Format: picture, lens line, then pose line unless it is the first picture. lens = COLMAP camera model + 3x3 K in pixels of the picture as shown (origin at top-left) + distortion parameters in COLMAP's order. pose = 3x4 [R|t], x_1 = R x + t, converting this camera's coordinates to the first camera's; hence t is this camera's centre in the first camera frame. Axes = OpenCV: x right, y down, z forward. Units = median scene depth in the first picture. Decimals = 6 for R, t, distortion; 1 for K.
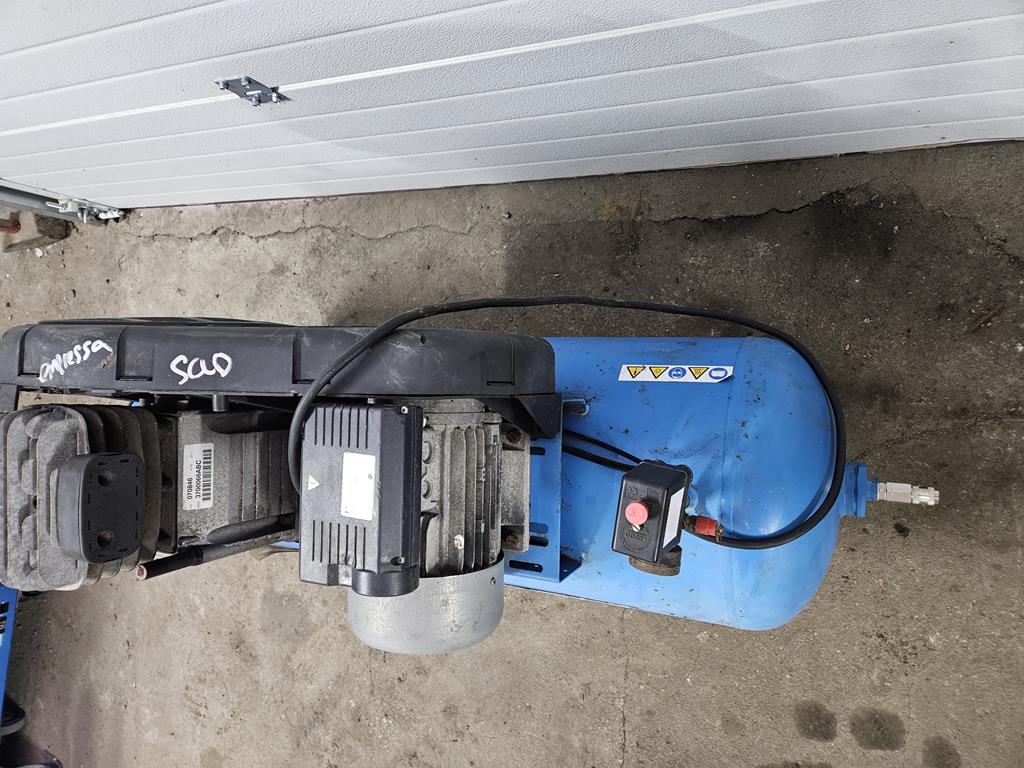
lens RADIAL K [[685.0, 0, 504.0], [0, 685.0, 381.9], [0, 0, 1]] dist [0.059996, -0.048031]
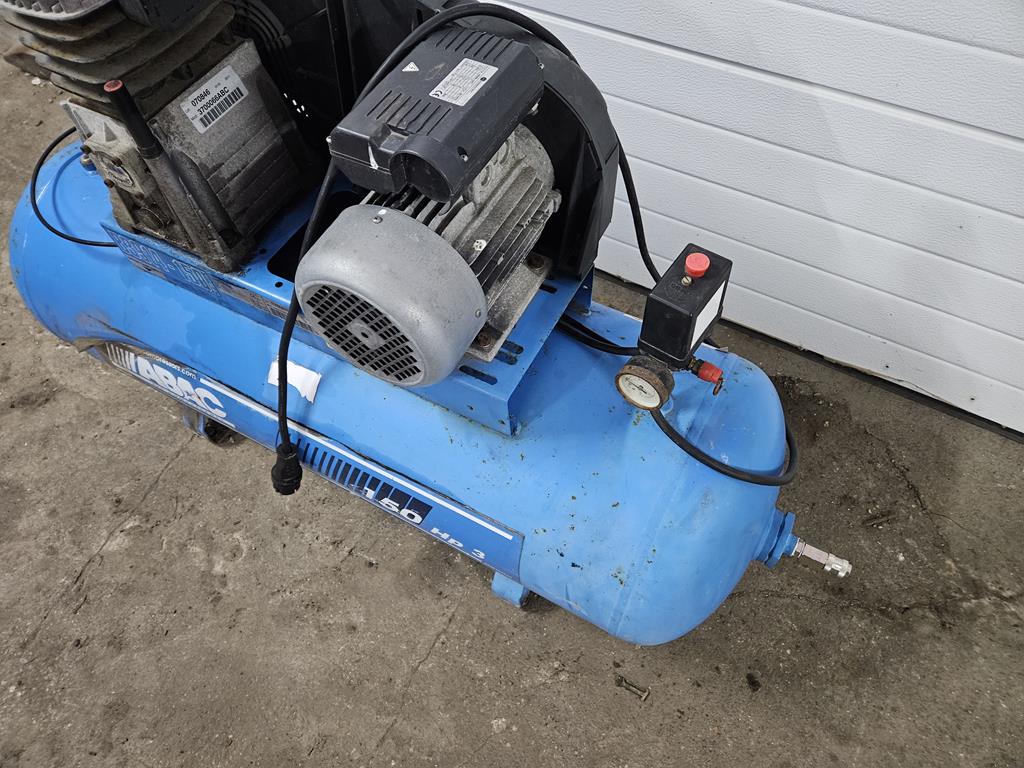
lens RADIAL K [[685.0, 0, 495.8], [0, 685.0, 386.9], [0, 0, 1]] dist [0.059996, -0.048031]
pose [[0.820053, 0.564164, 0.096084, -0.025608], [-0.462265, 0.751972, -0.469946, 0.688672], [-0.337379, 0.340964, 0.877450, 0.232043]]
